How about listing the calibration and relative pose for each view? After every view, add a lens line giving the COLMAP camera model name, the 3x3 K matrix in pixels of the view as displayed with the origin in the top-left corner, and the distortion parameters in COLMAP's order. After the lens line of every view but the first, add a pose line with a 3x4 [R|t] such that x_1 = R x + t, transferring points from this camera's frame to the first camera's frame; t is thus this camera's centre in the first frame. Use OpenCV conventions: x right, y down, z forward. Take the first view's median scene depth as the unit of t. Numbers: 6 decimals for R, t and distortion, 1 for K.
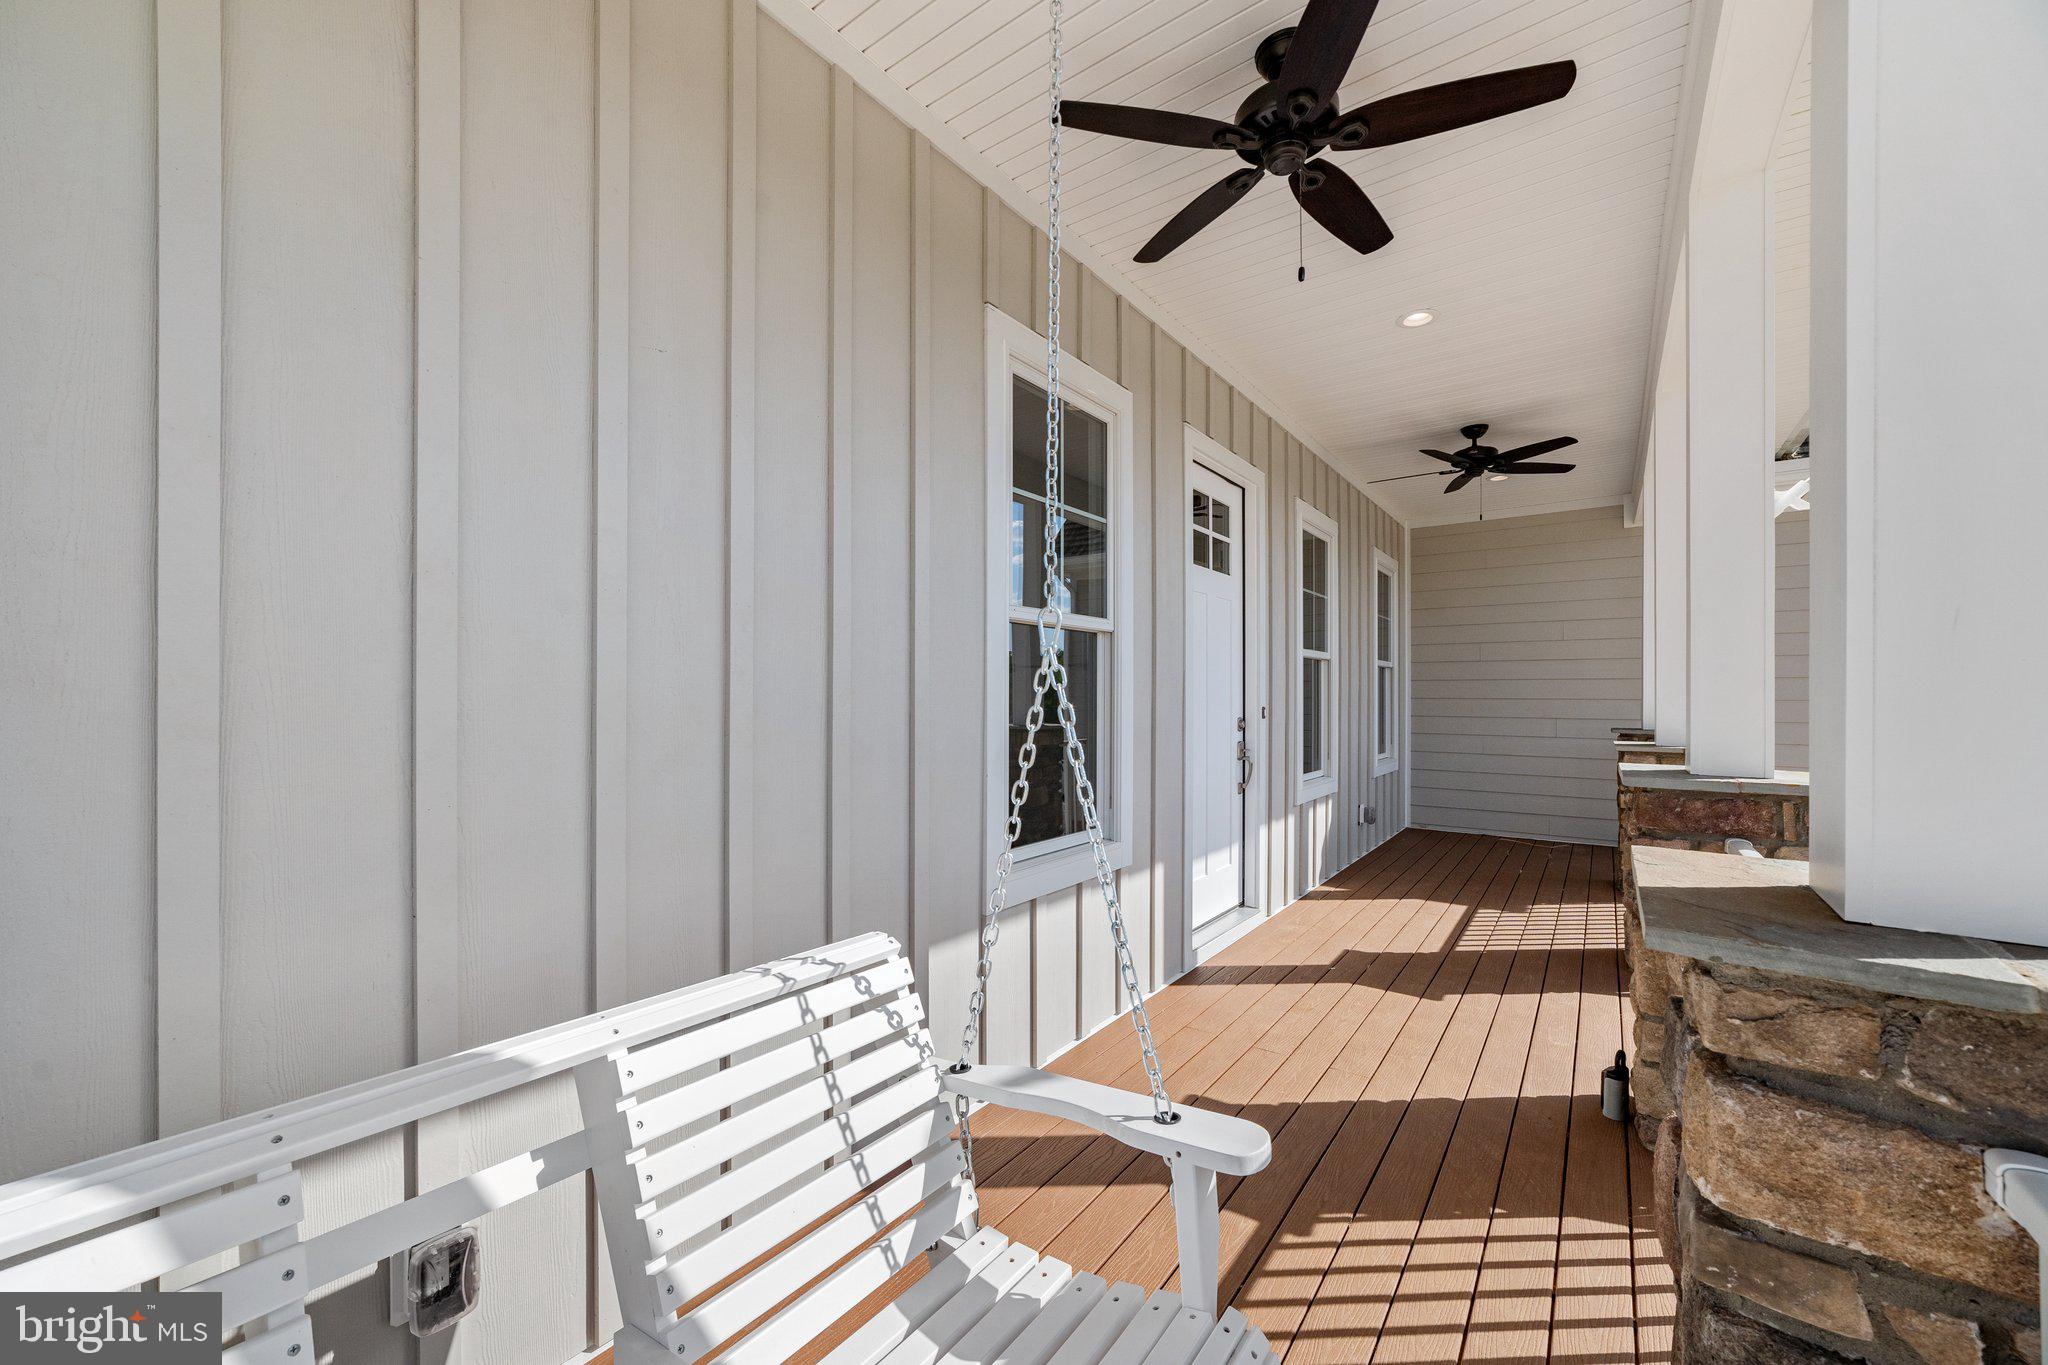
lens RADIAL K [[818.8, 0, 1027.0], [0, 818.8, 707.6], [0, 0, 1]] dist [0.000007, 0.000817]
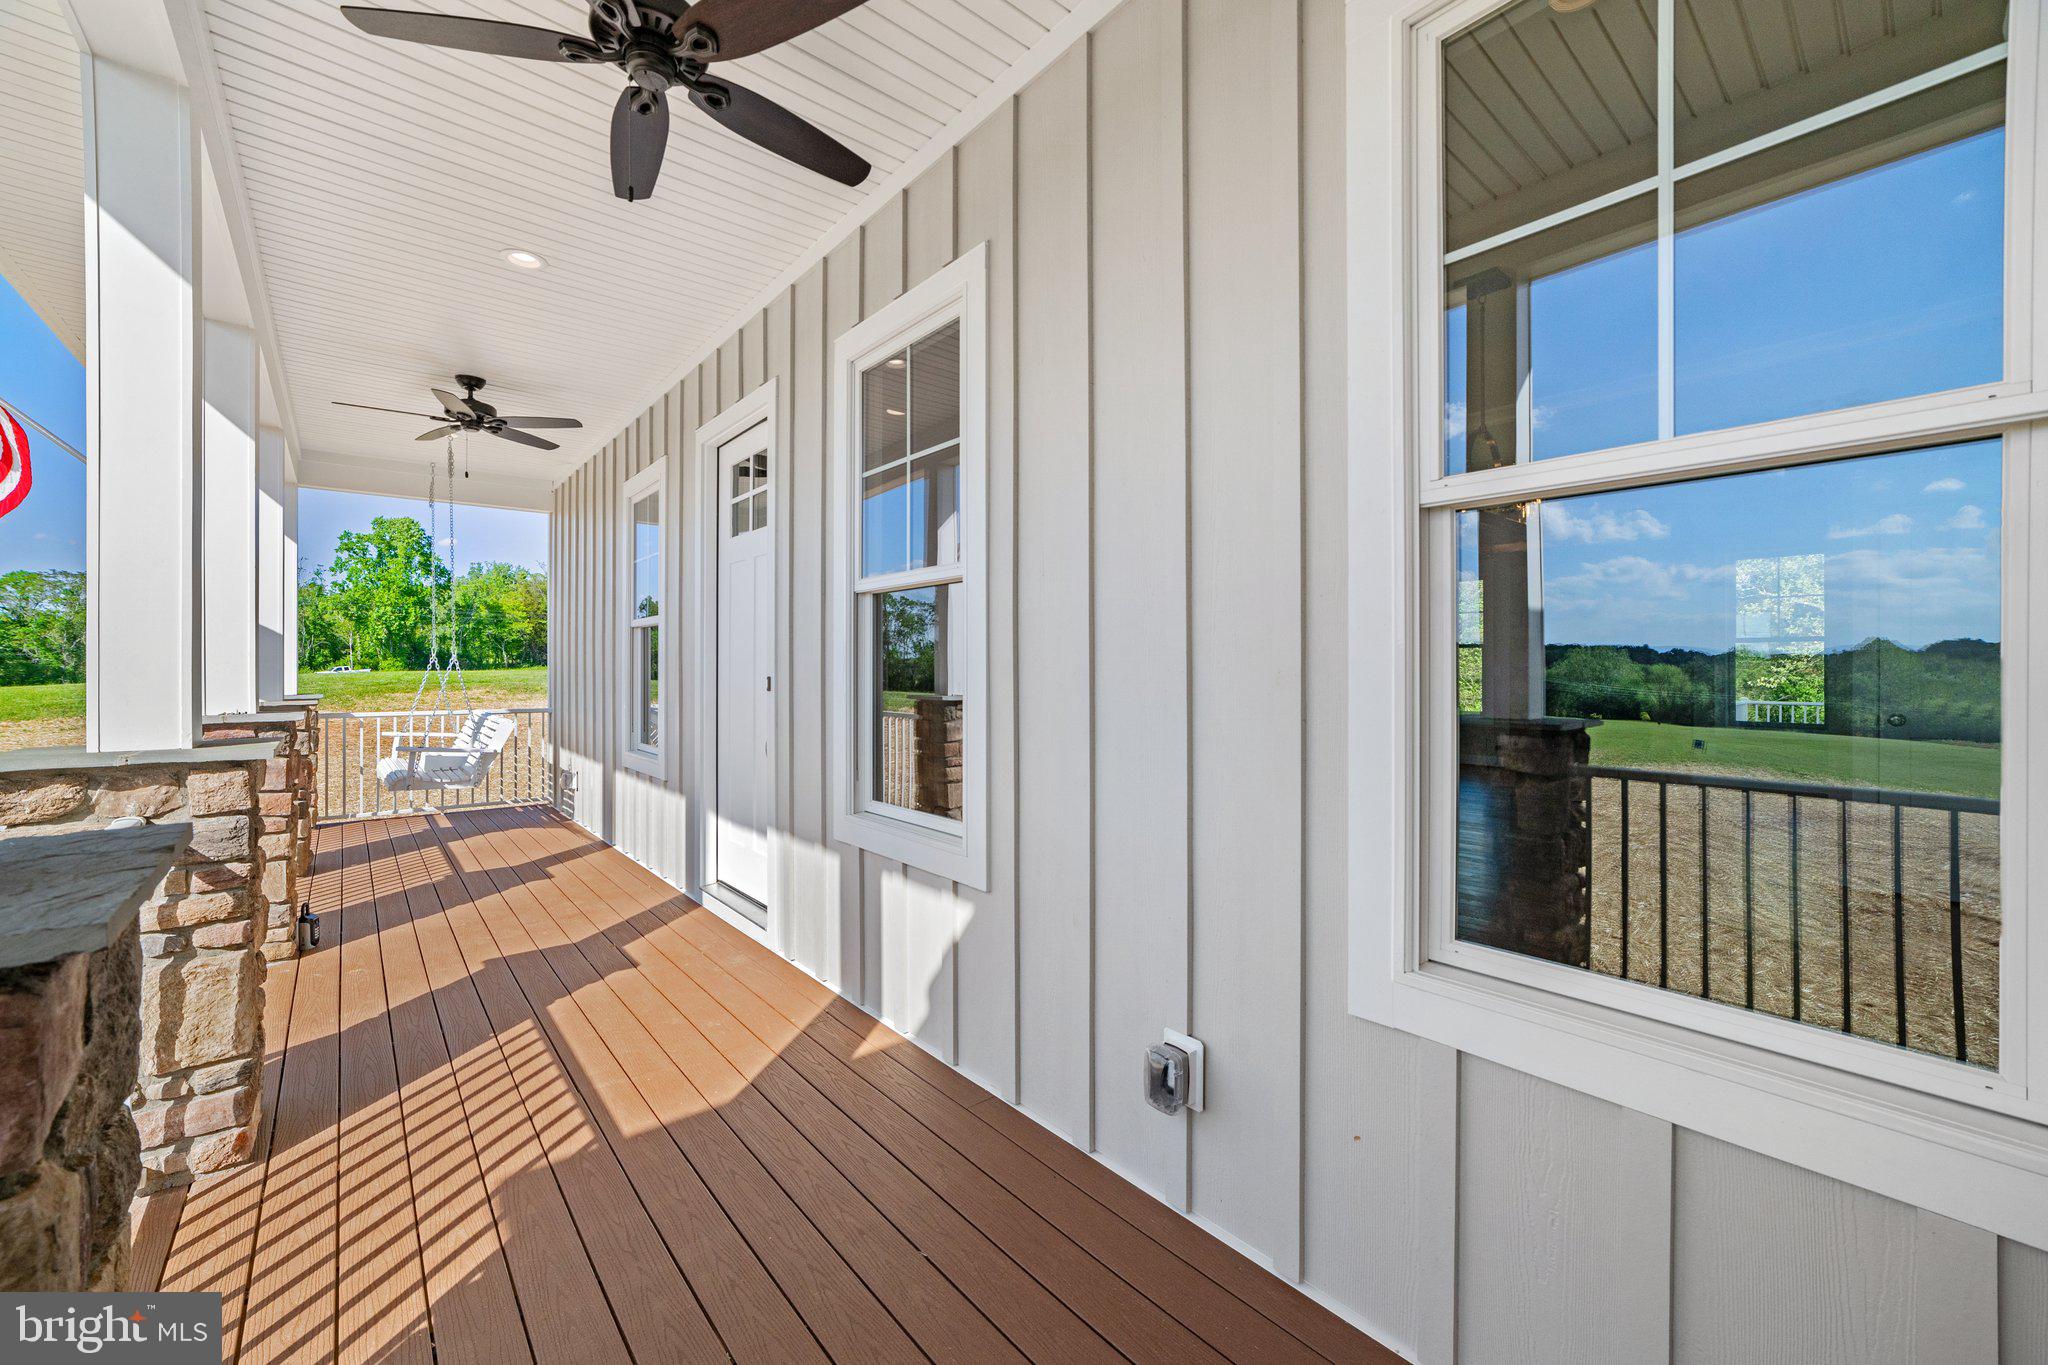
lens RADIAL K [[800.9, 0, 1015.5], [0, 800.9, 673.3], [0, 0, 1]] dist [-0.011282, 0.000367]
pose [[-0.222088, 0.014873, -0.974913, 1.091828], [0.009514, 0.999869, 0.013087, -0.007405], [0.974980, -0.006369, -0.222200, 1.560148]]
